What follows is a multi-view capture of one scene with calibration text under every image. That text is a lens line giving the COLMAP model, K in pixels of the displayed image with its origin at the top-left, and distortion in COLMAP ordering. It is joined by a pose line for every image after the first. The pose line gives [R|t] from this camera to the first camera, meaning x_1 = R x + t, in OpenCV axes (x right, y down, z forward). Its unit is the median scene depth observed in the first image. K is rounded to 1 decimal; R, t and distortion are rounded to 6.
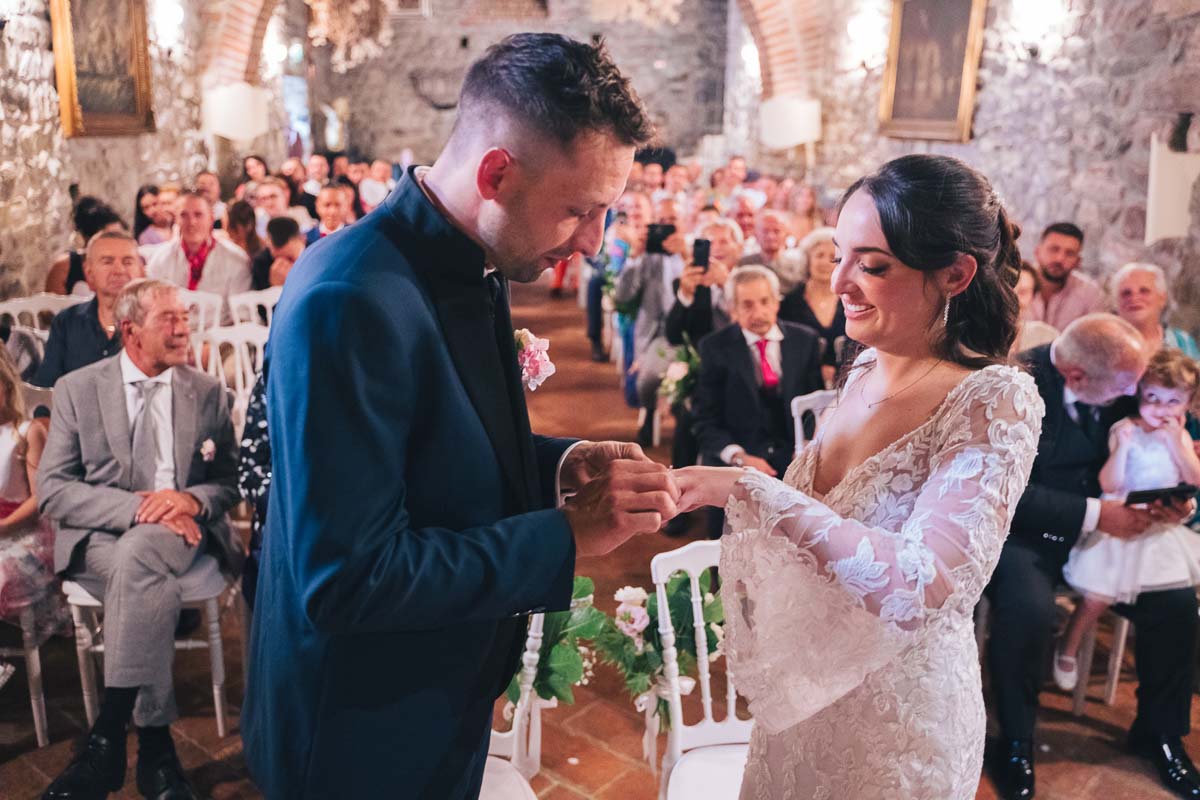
lens RADIAL K [[1028.5, 0, 598.0], [0, 1028.5, 383.2], [0, 0, 1]] dist [-0.067404, 0.056504]
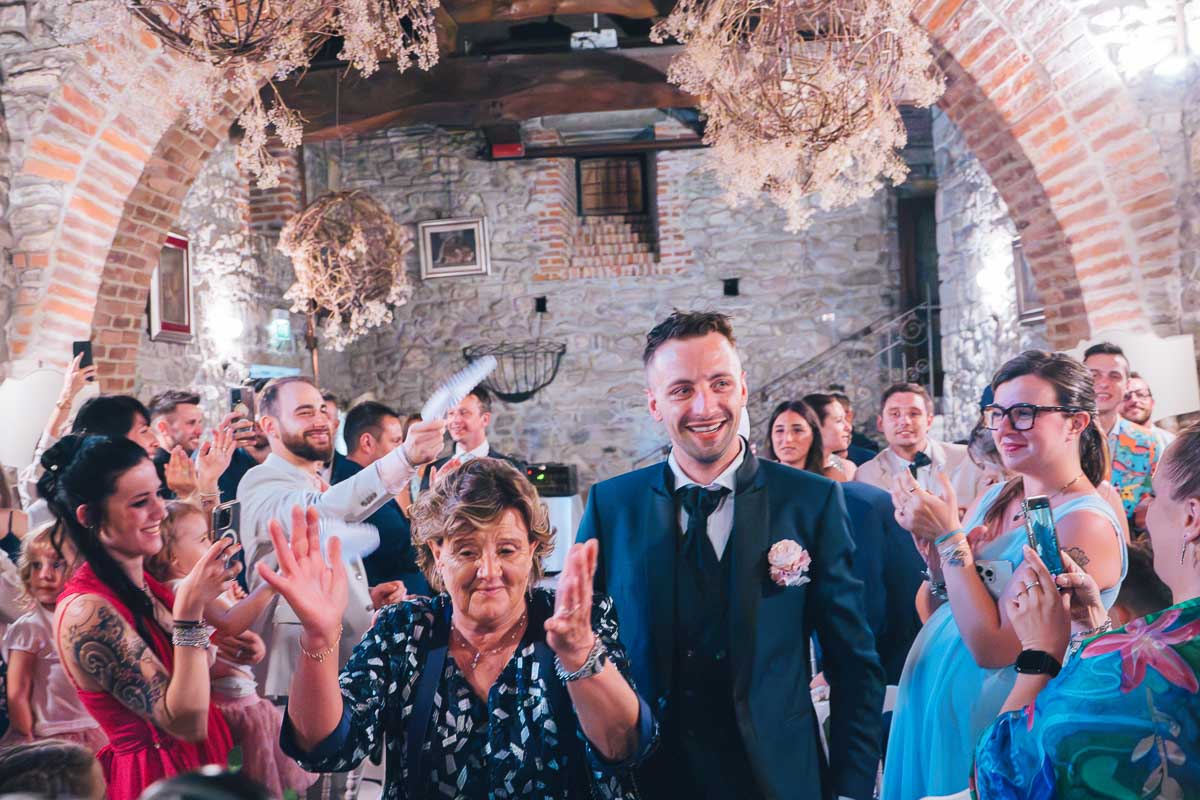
lens RADIAL K [[969.7, 0, 607.5], [0, 969.7, 423.7], [0, 0, 1]] dist [-0.122157, 0.075409]
pose [[0.989568, -0.057754, -0.131985, -0.006271], [0.025241, 0.971464, -0.235841, -0.175712], [0.141839, 0.230049, 0.962787, 0.694965]]
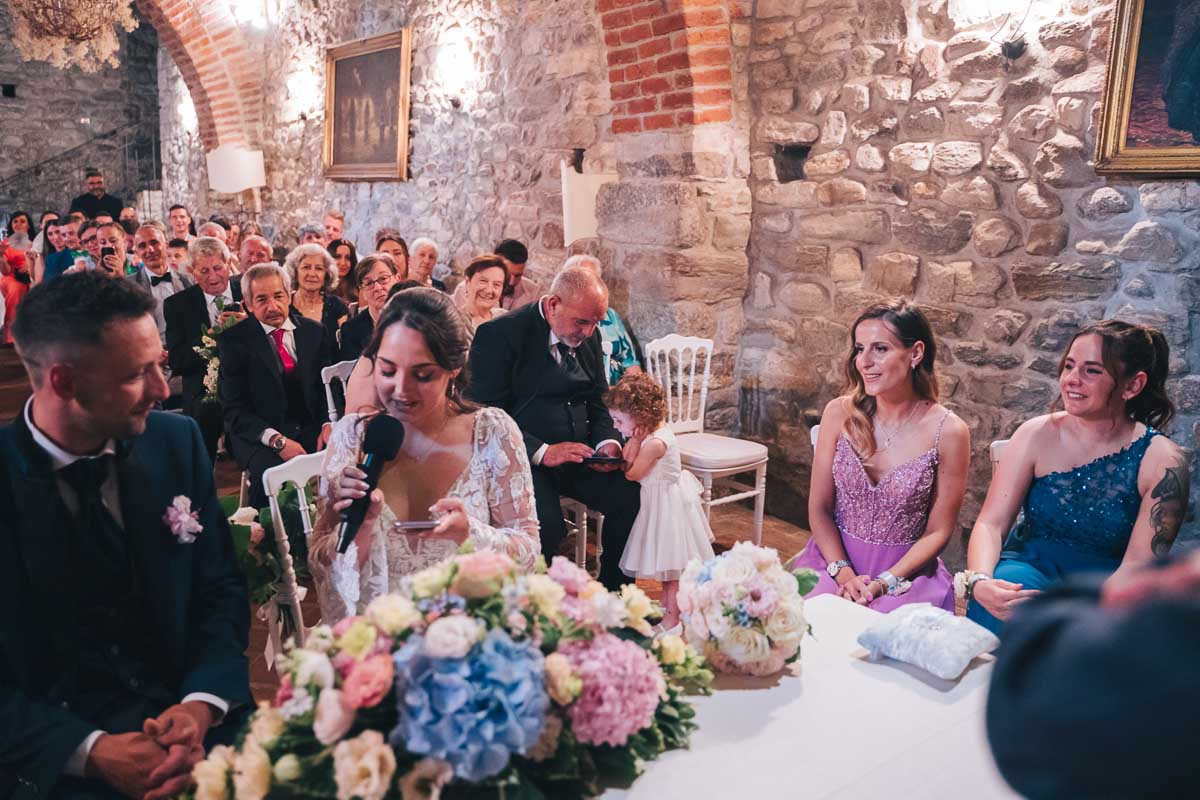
lens RADIAL K [[969.7, 0, 608.2], [0, 969.7, 381.0], [0, 0, 1]] dist [-0.122157, 0.075409]
pose [[0.833020, -0.085986, 0.546519, -0.061051], [0.122186, 0.992049, -0.030156, 0.049884], [-0.539581, 0.091898, 0.836903, -0.013916]]
